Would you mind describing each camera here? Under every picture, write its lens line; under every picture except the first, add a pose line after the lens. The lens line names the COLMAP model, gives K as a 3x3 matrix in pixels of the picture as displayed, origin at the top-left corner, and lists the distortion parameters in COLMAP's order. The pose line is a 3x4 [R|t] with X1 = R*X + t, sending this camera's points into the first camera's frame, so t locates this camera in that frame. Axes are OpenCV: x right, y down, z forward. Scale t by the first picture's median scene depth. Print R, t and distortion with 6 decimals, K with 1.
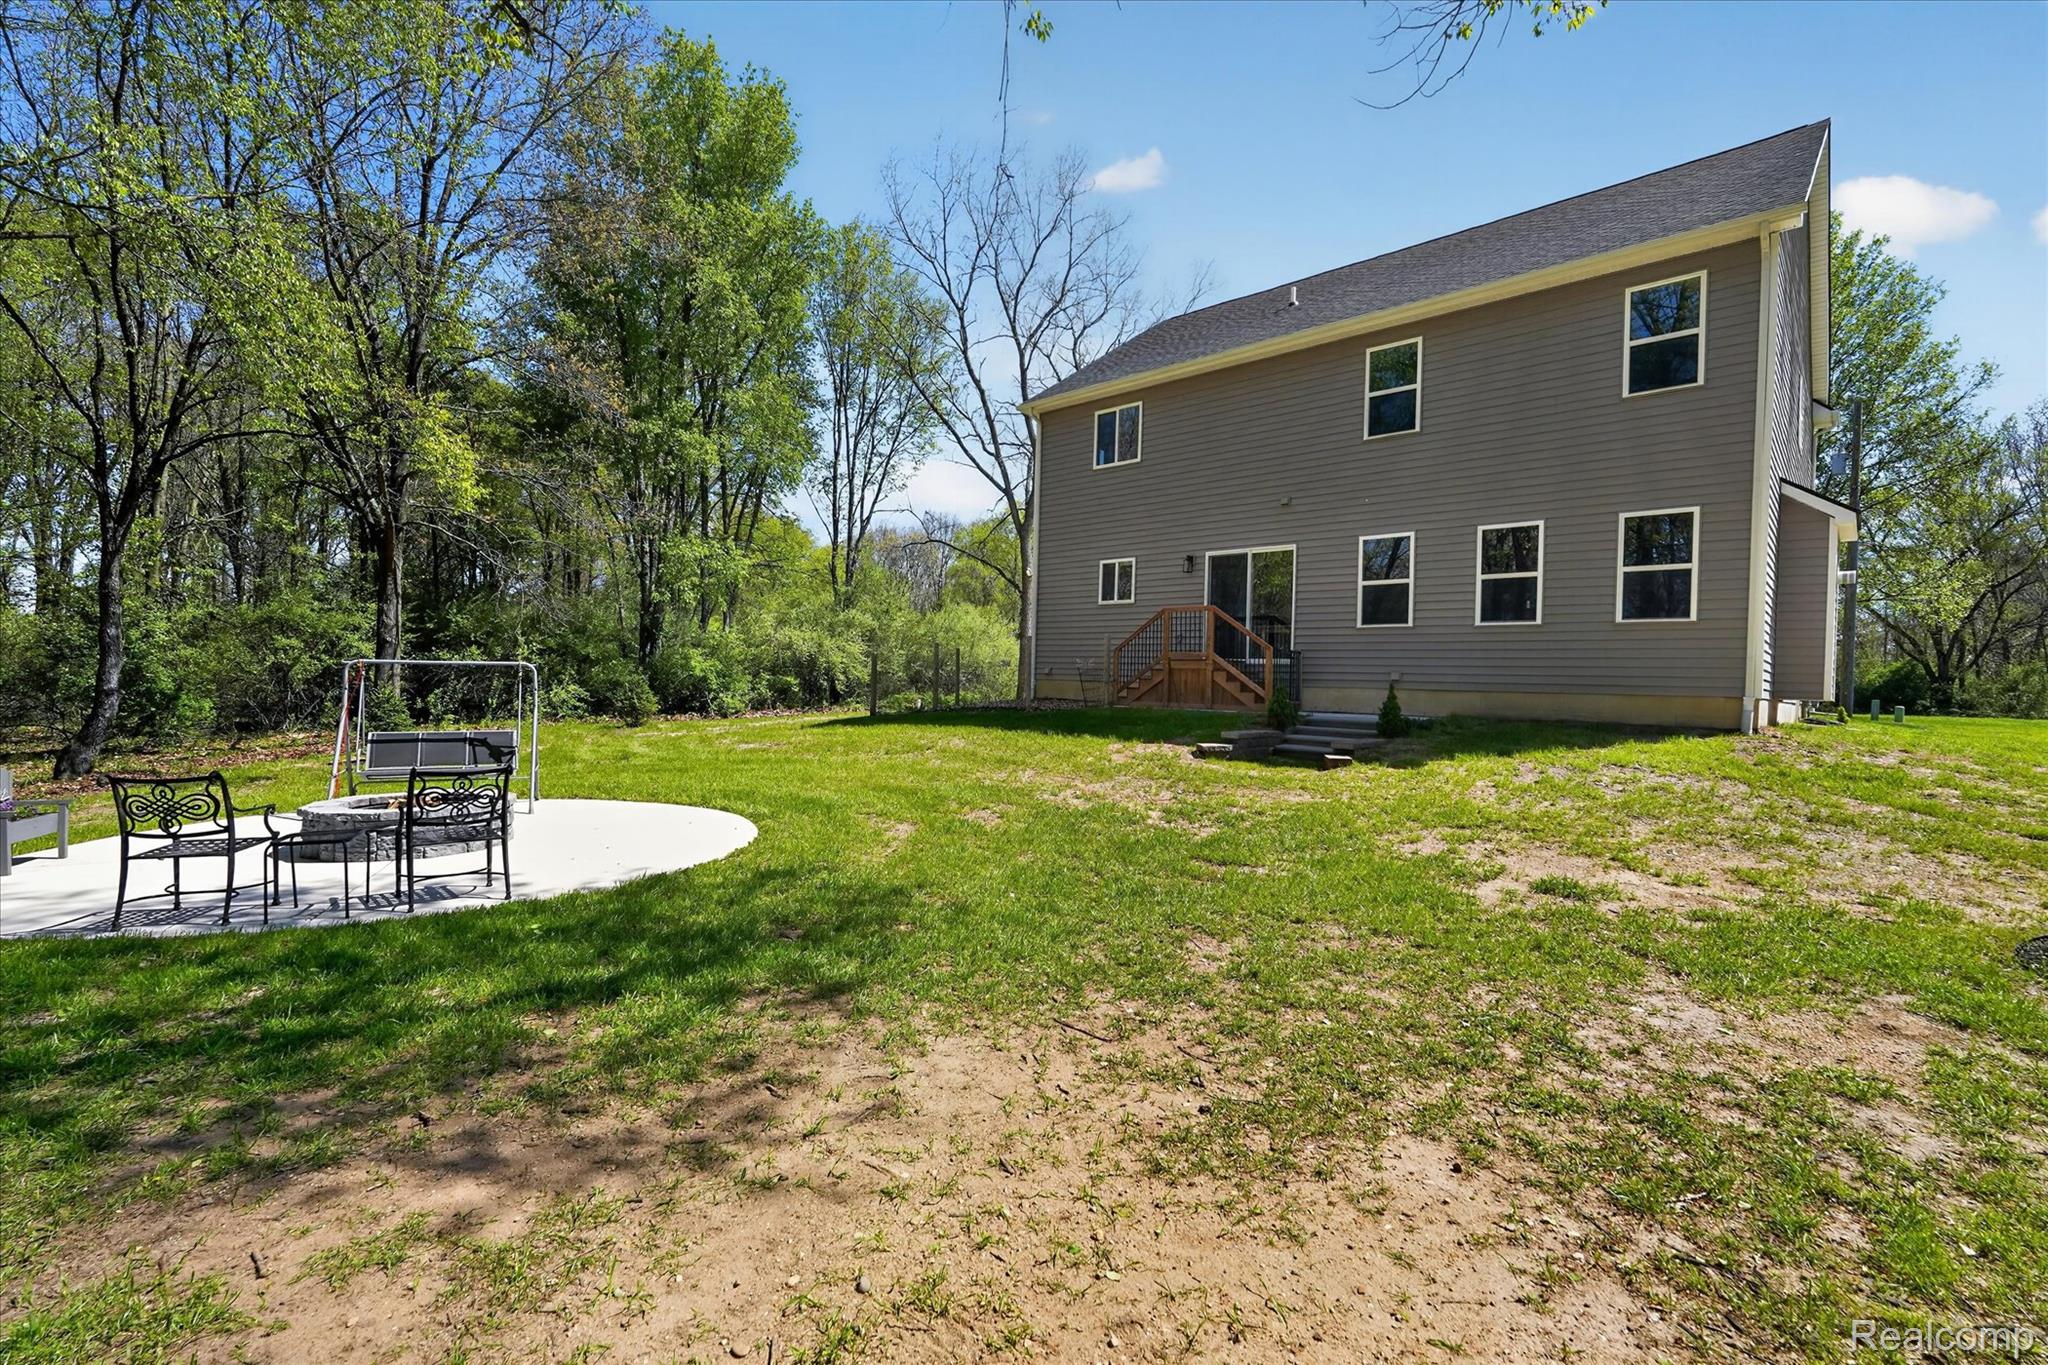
lens RADIAL K [[910.7, 0, 1024.0], [0, 910.7, 682.5], [0, 0, 1]] dist [0.002902, 0.000454]
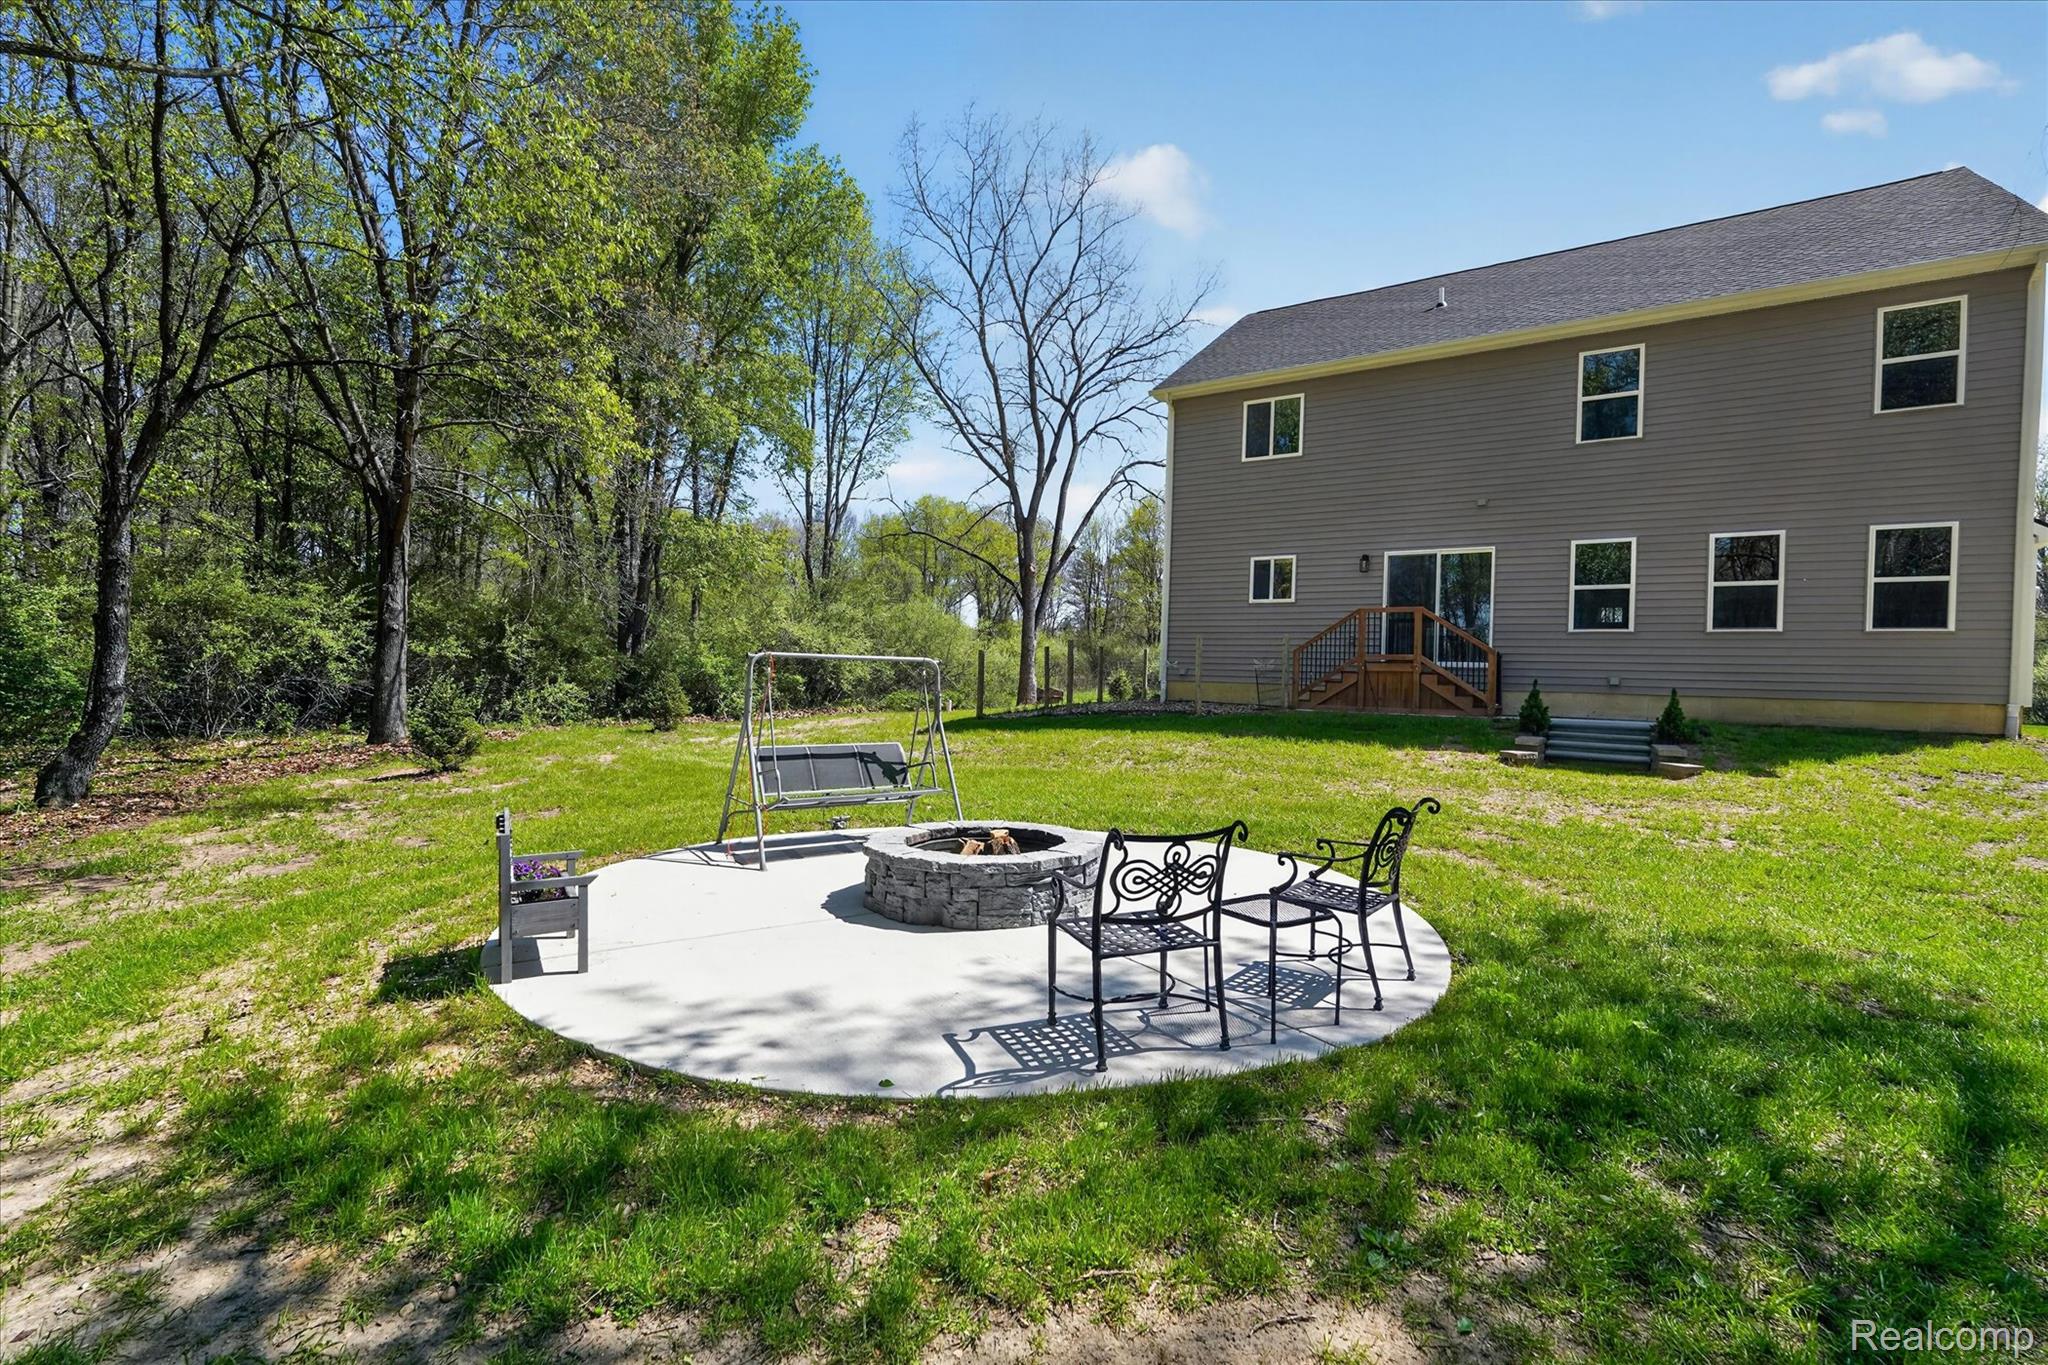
lens RADIAL K [[908.4, 0, 1024.0], [0, 908.4, 682.5], [0, 0, 1]] dist [-0.001532, 0.003774]
pose [[0.984988, 0.006485, 0.172499, -0.387539], [-0.006655, 0.999978, 0.000410, -0.001537], [-0.172493, -0.001552, 0.985010, 0.124291]]
